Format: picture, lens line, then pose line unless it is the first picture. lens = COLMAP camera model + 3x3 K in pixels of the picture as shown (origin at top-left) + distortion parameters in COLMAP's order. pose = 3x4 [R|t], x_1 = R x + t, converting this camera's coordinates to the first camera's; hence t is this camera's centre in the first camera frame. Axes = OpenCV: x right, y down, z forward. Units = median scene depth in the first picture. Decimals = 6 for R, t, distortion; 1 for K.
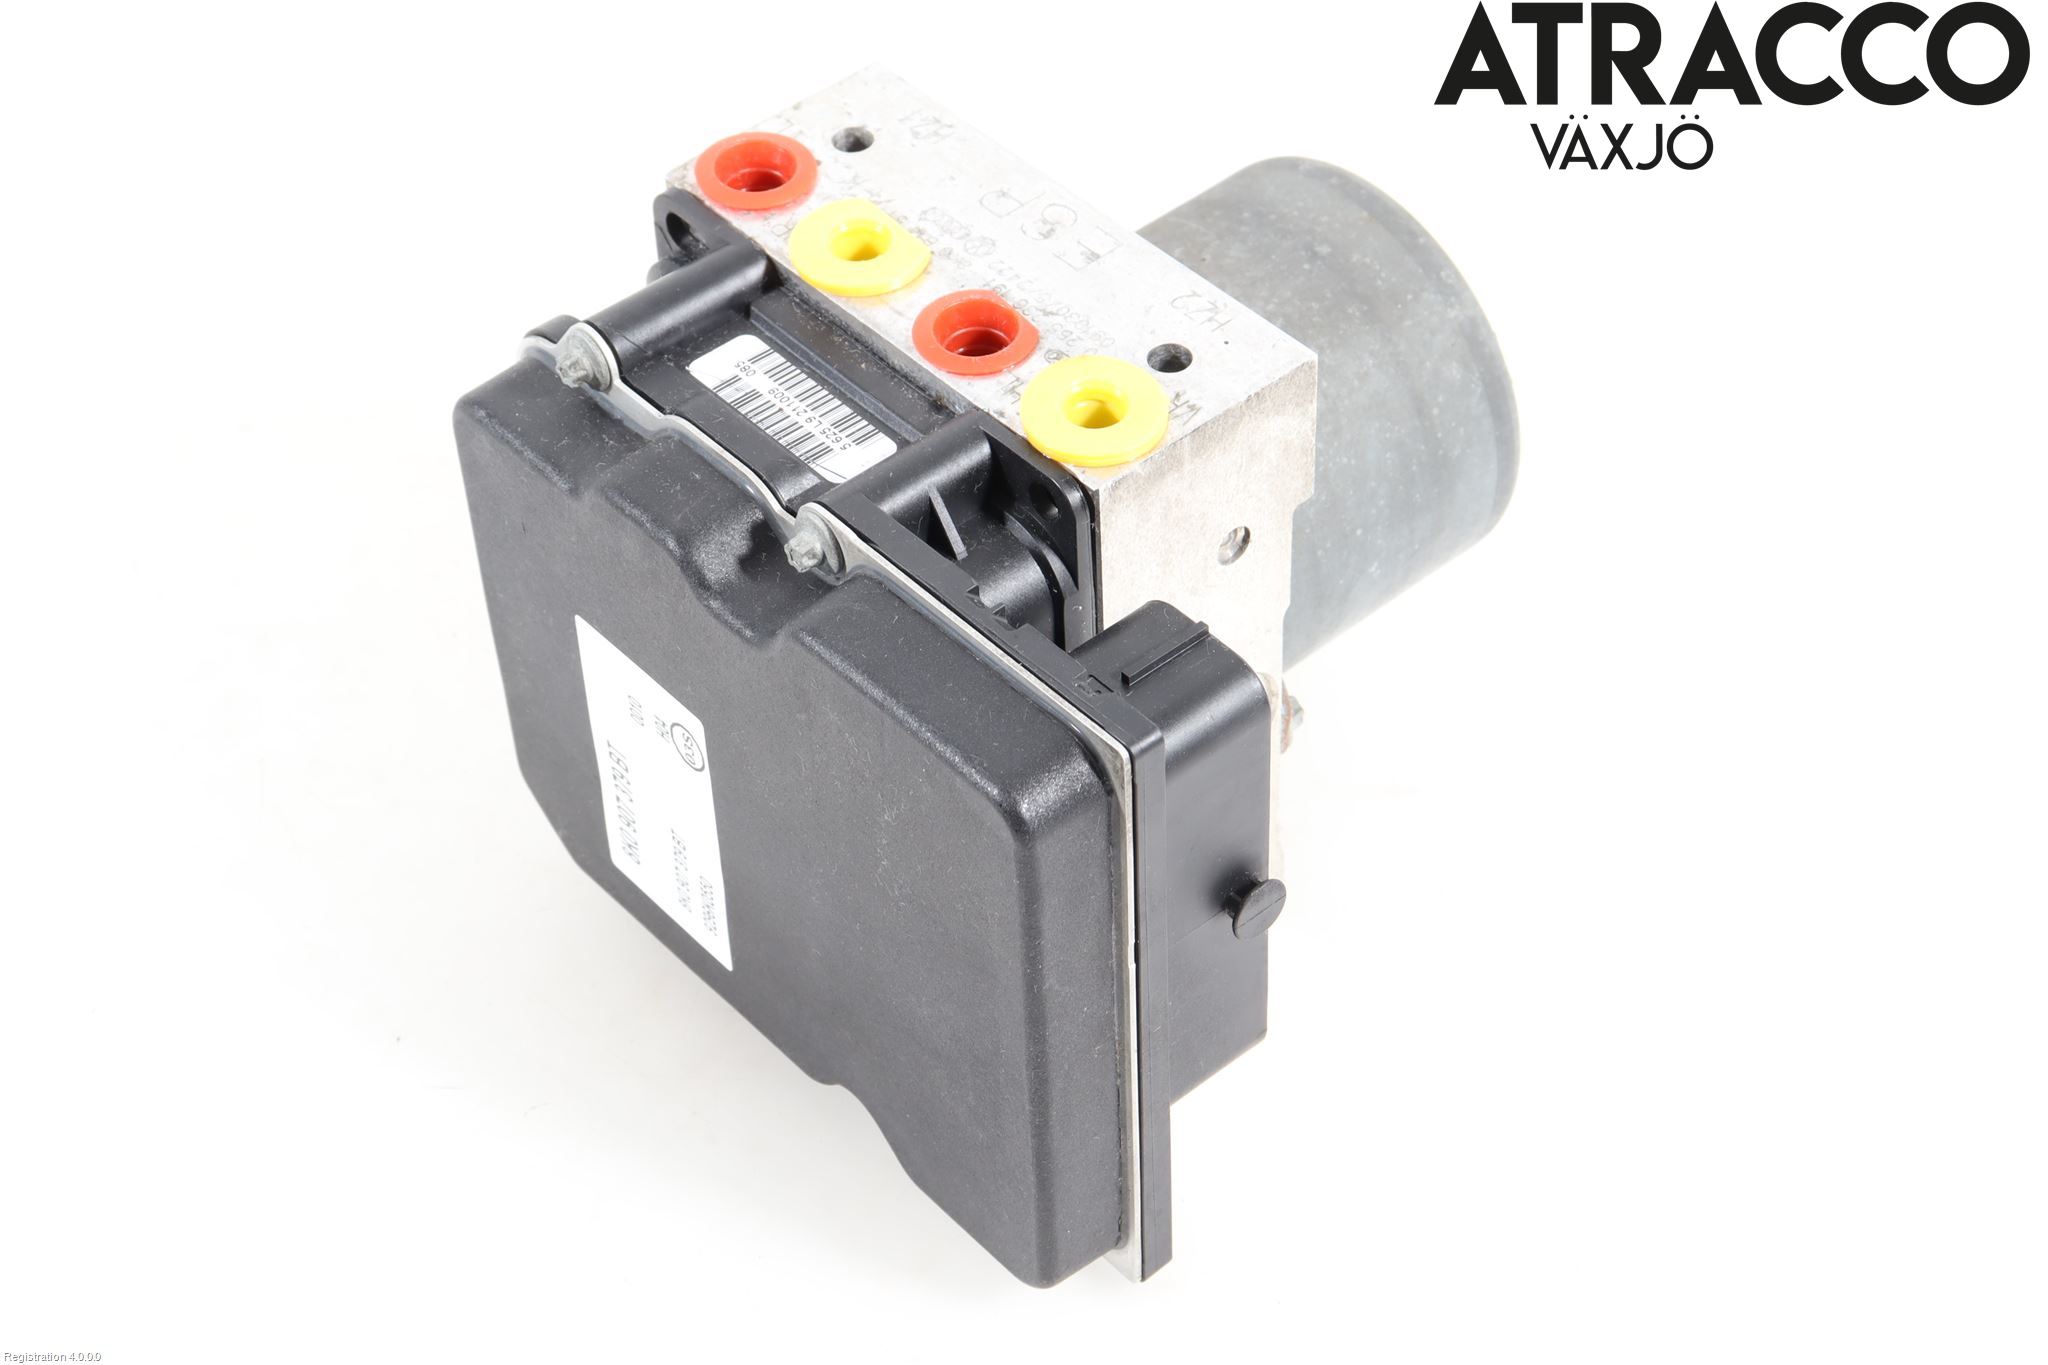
lens RADIAL K [[3815.9, 0, 1026.4], [0, 3815.9, 680.4], [0, 0, 1]] dist [-0.061989, 0.000000]
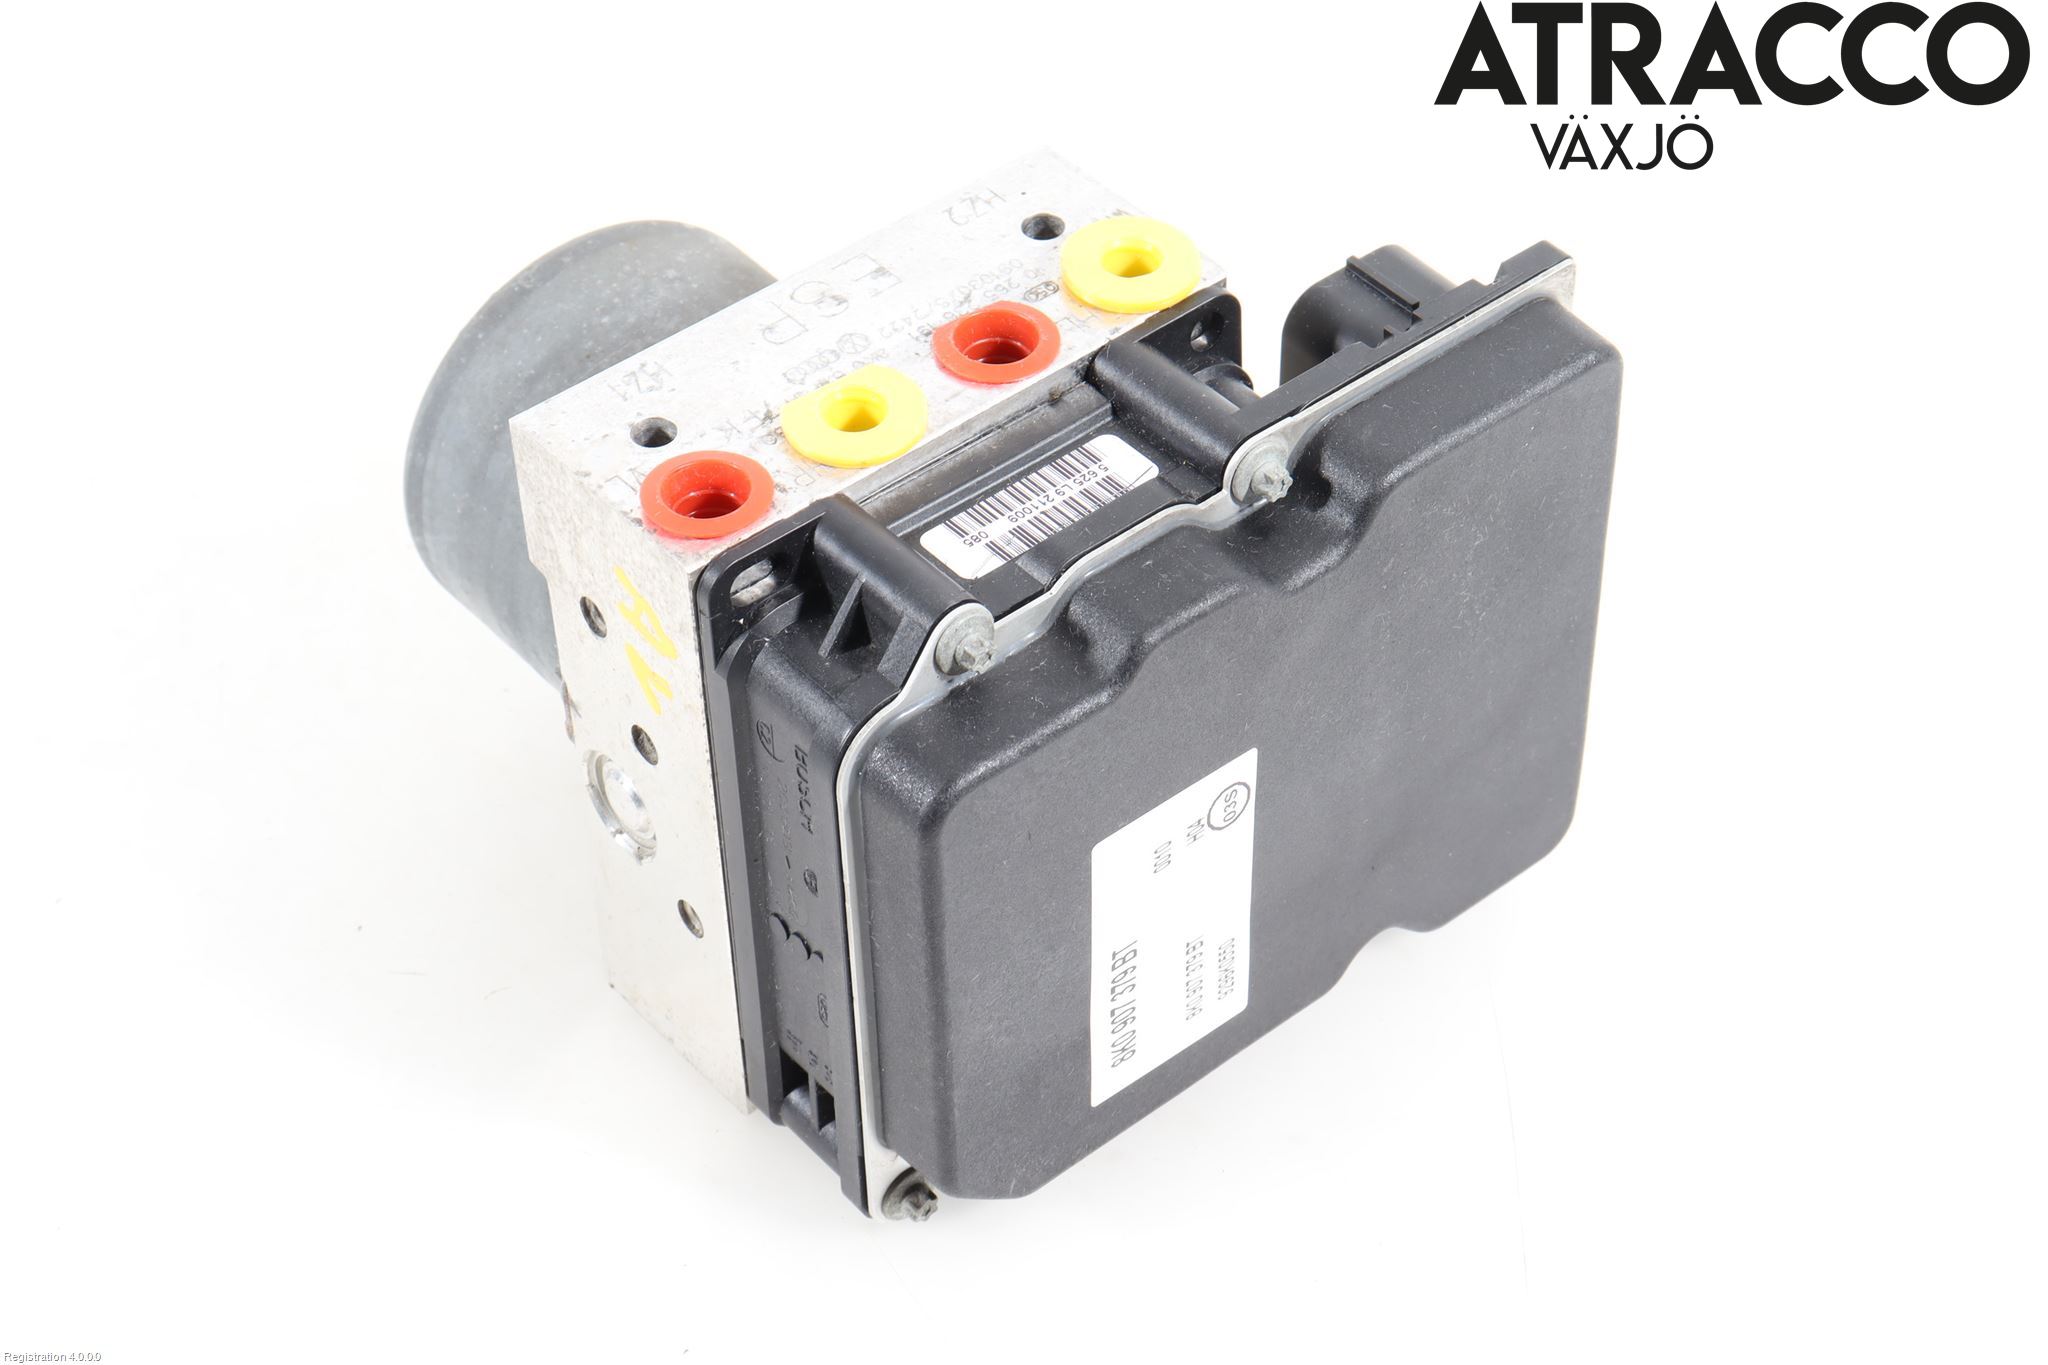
lens RADIAL K [[3973.1, 0, 1024.6], [0, 3973.1, 685.3], [0, 0, 1]] dist [0.068453, 0.000000]
pose [[0.024451, -0.668897, 0.742953, -0.834276], [0.719726, 0.527569, 0.451294, -0.501078], [-0.693828, 0.523687, 0.494322, 0.522443]]
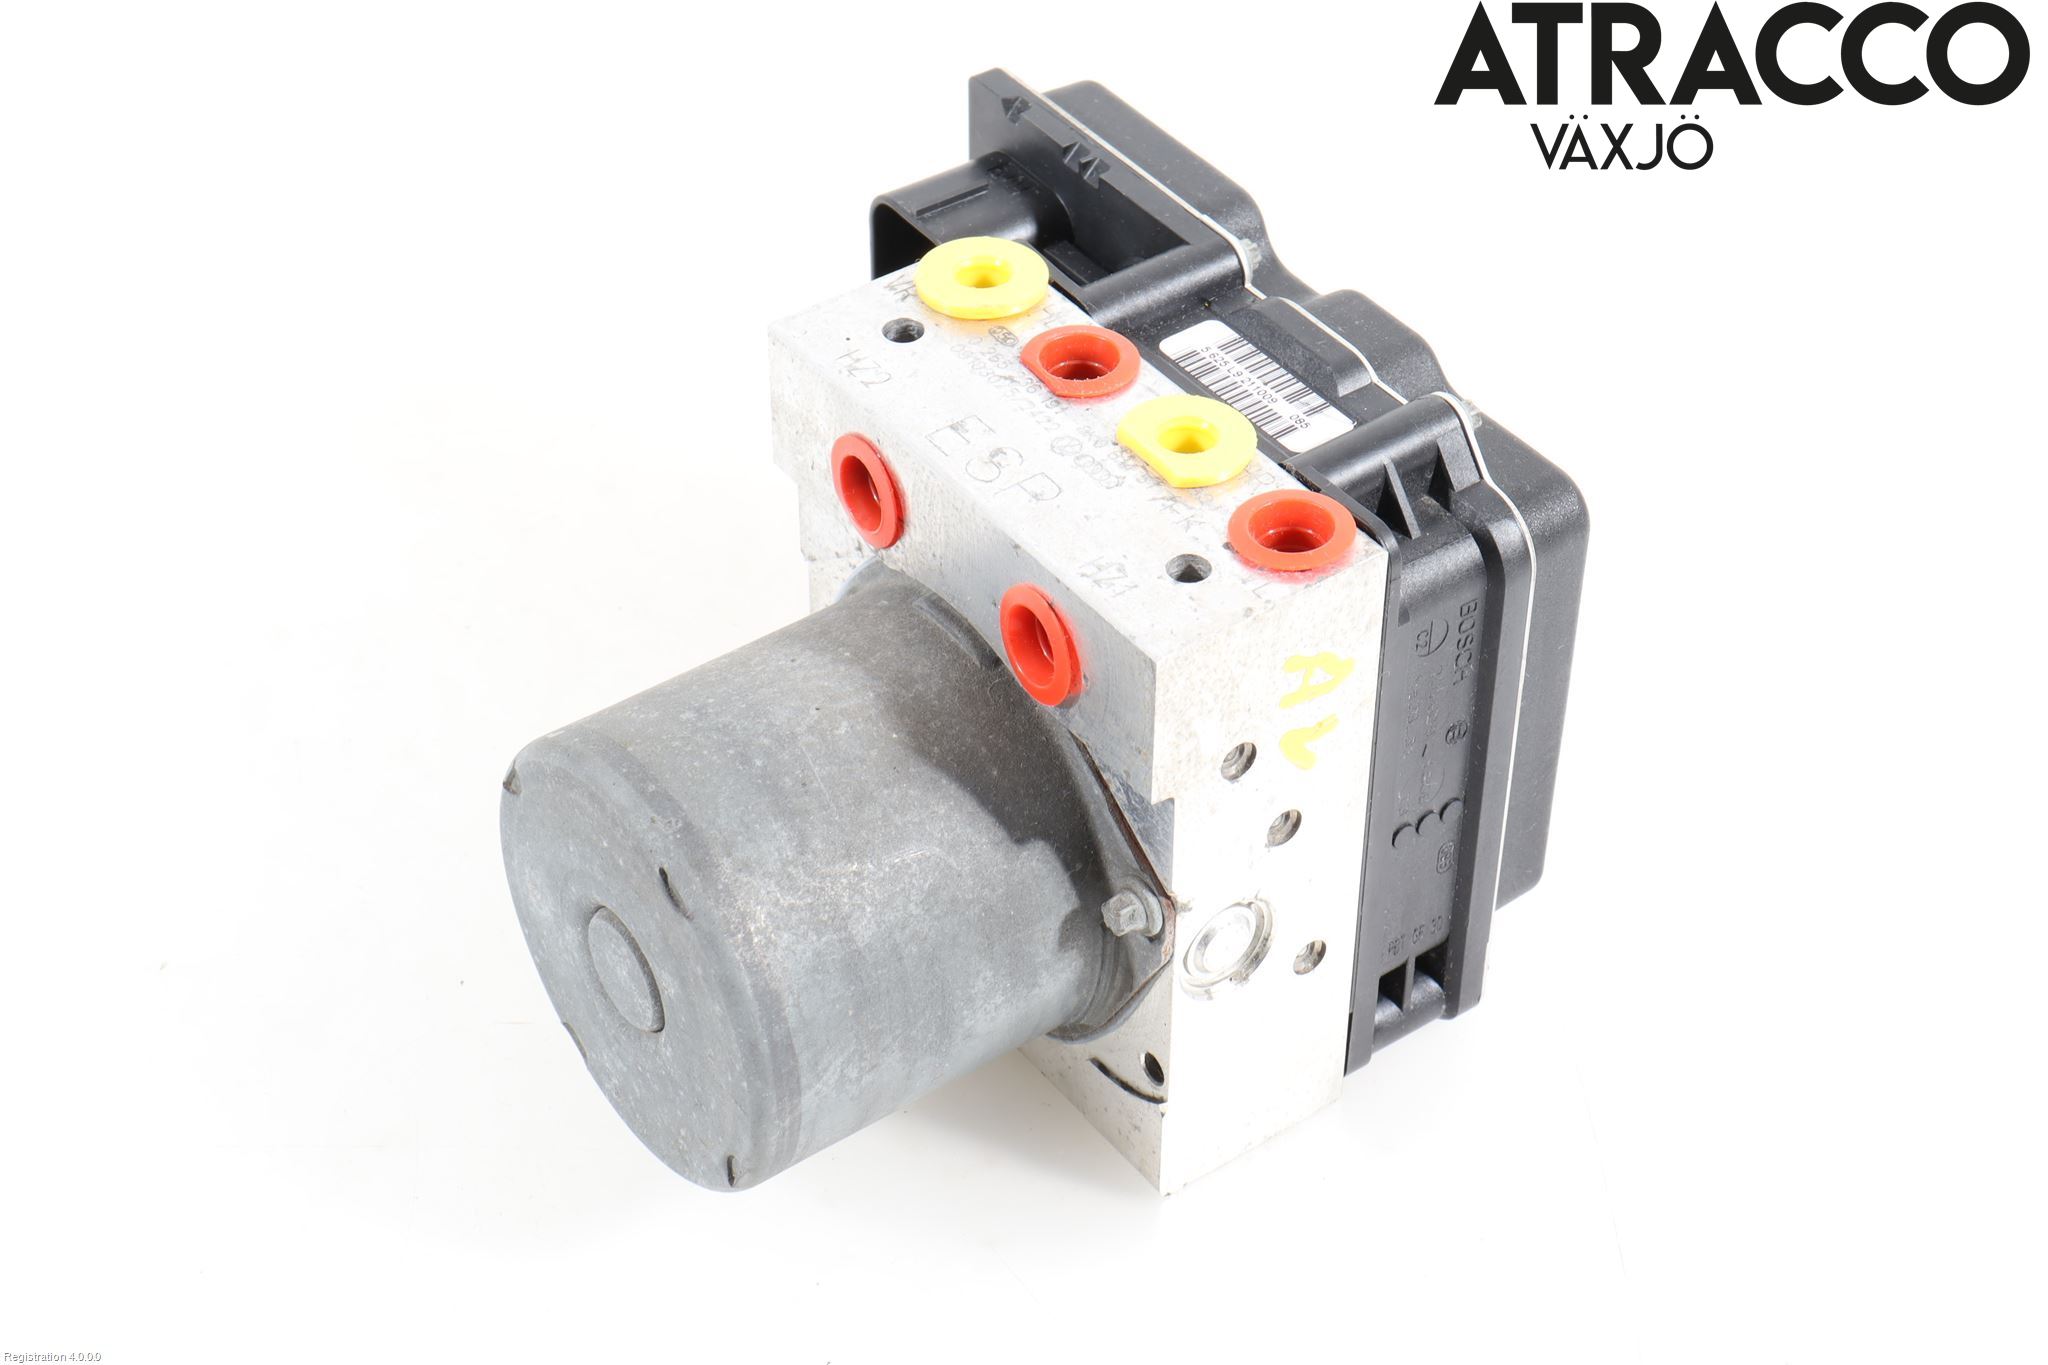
lens RADIAL K [[3973.1, 0, 1022.2], [0, 3973.1, 680.8], [0, 0, 1]] dist [0.068453, 0.000000]
pose [[-0.995938, -0.036770, 0.082186, -0.090277], [0.079114, 0.078389, 0.993779, -1.168377], [-0.042984, 0.996245, -0.075162, 1.158118]]
